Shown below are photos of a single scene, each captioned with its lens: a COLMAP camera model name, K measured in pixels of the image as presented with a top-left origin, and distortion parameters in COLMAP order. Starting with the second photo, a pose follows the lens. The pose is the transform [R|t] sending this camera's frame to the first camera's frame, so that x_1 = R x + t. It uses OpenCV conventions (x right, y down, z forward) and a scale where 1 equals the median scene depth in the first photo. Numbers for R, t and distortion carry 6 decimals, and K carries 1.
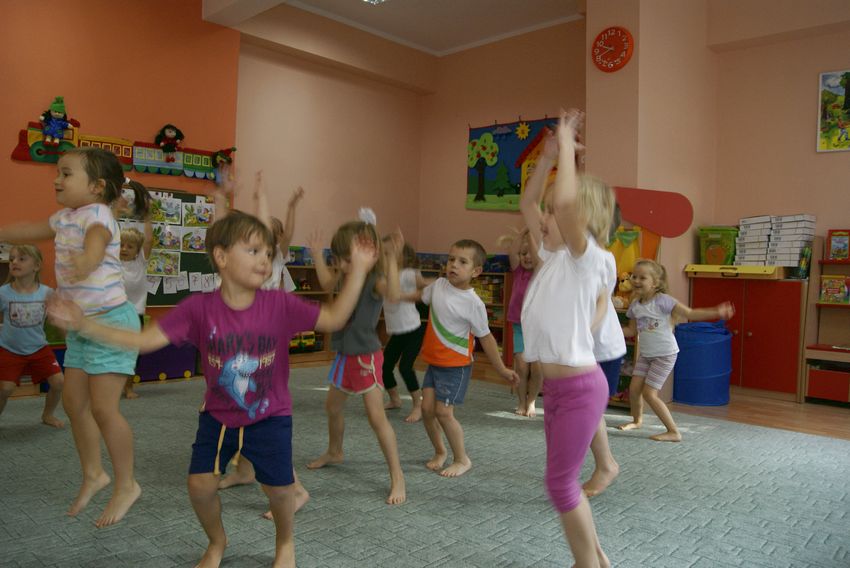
lens RADIAL K [[670.0, 0, 422.6], [0, 670.0, 278.8], [0, 0, 1]] dist [-0.085845, 0.019870]
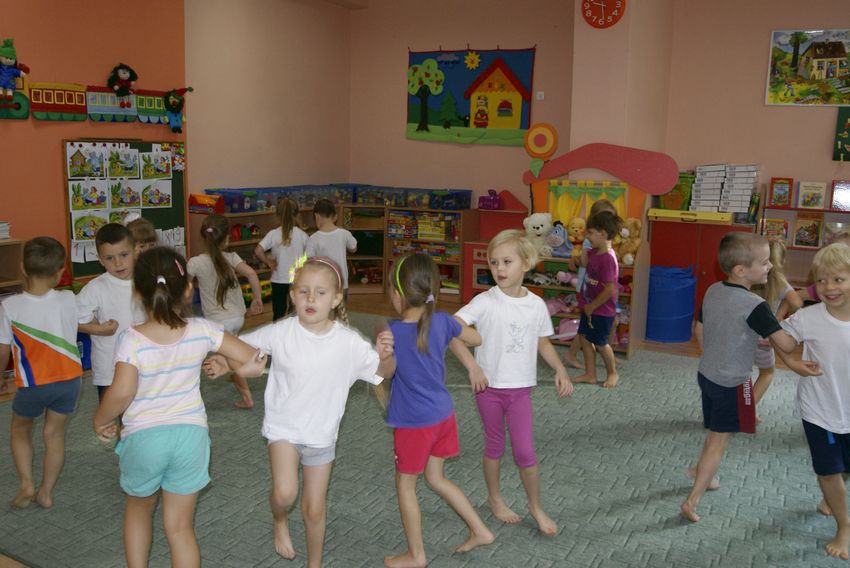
lens RADIAL K [[744.1, 0, 425.1], [0, 744.1, 283.4], [0, 0, 1]] dist [-0.073865, 0.013284]
pose [[0.966878, -0.052580, 0.249765, -0.250718], [0.011199, 0.986348, 0.164291, -0.101061], [-0.254993, -0.156052, 0.954267, -0.067053]]
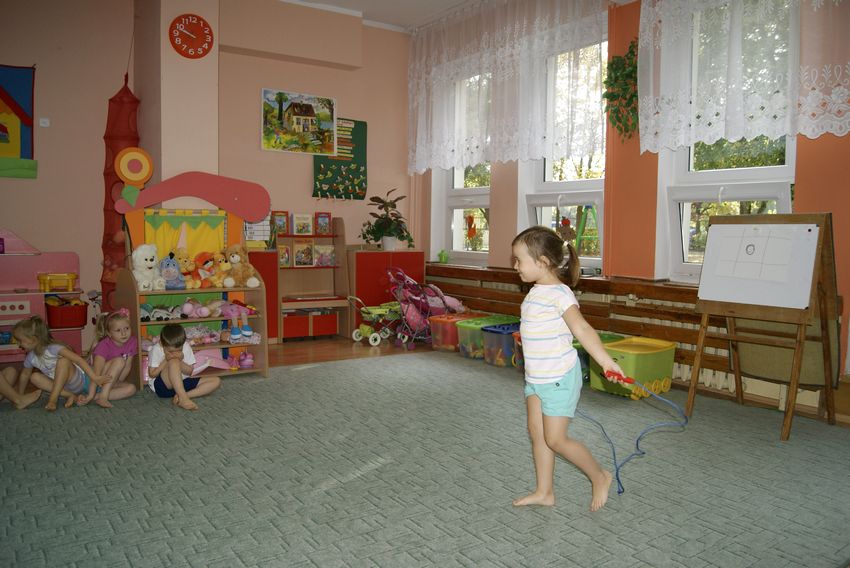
lens RADIAL K [[670.0, 0, 422.1], [0, 670.0, 282.5], [0, 0, 1]] dist [-0.085845, 0.019870]
pose [[0.219535, -0.097575, 0.970713, -0.587377], [0.008668, 0.995142, 0.098070, -0.056388], [-0.975566, -0.013116, 0.219315, 0.374522]]
